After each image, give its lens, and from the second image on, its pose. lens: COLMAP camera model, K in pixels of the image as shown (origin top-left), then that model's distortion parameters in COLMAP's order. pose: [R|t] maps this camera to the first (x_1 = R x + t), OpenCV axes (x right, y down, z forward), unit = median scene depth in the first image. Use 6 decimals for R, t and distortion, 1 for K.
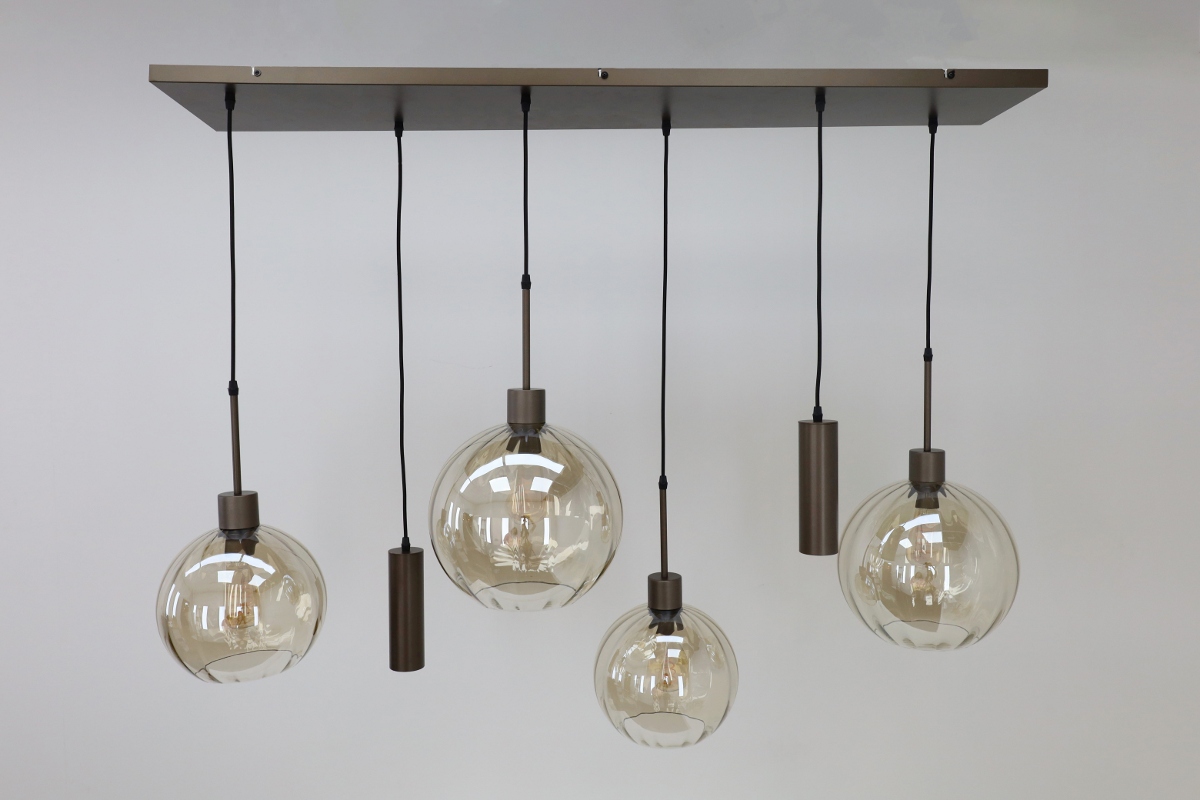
lens RADIAL K [[942.1, 0, 606.4], [0, 942.1, 403.9], [0, 0, 1]] dist [-0.020454, -0.022846]
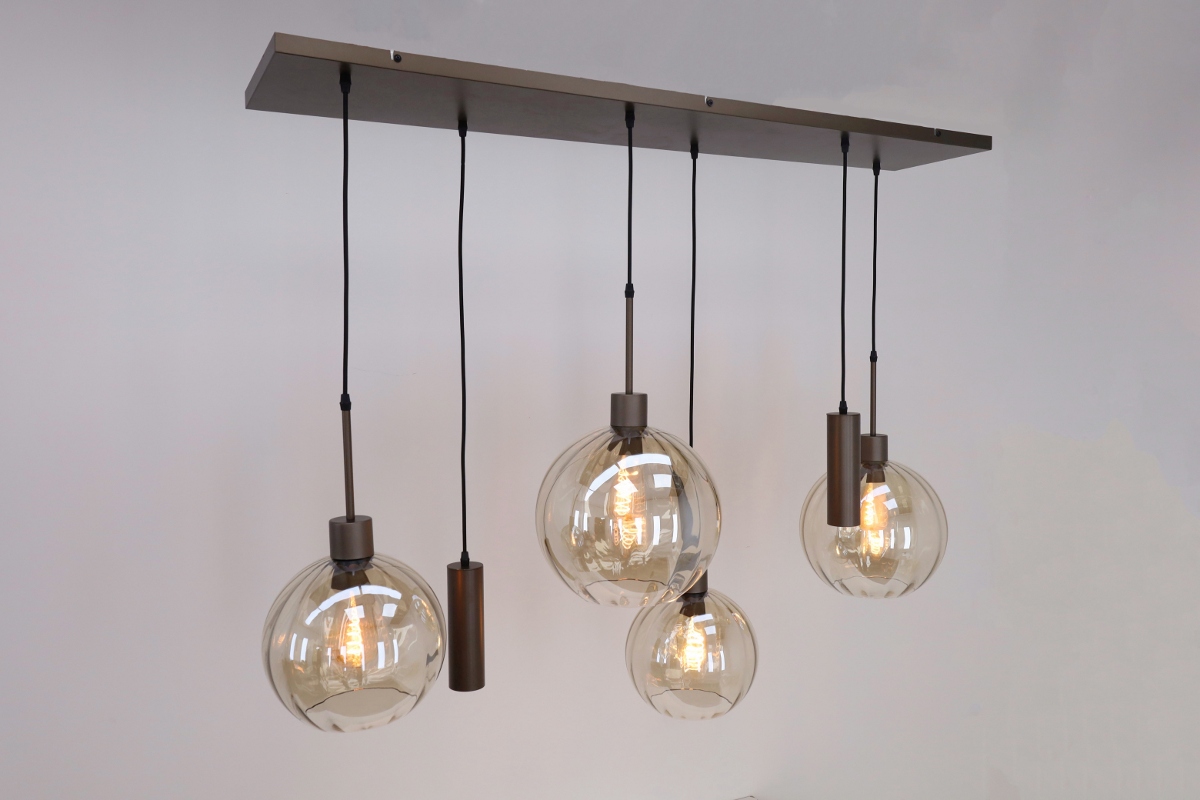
lens RADIAL K [[942.1, 0, 597.0], [0, 942.1, 398.1], [0, 0, 1]] dist [-0.020454, -0.022846]
pose [[0.889596, -0.030923, 0.455701, -0.589033], [0.034483, 0.999405, 0.000502, -0.012423], [-0.455445, 0.015267, 0.890133, 0.088647]]
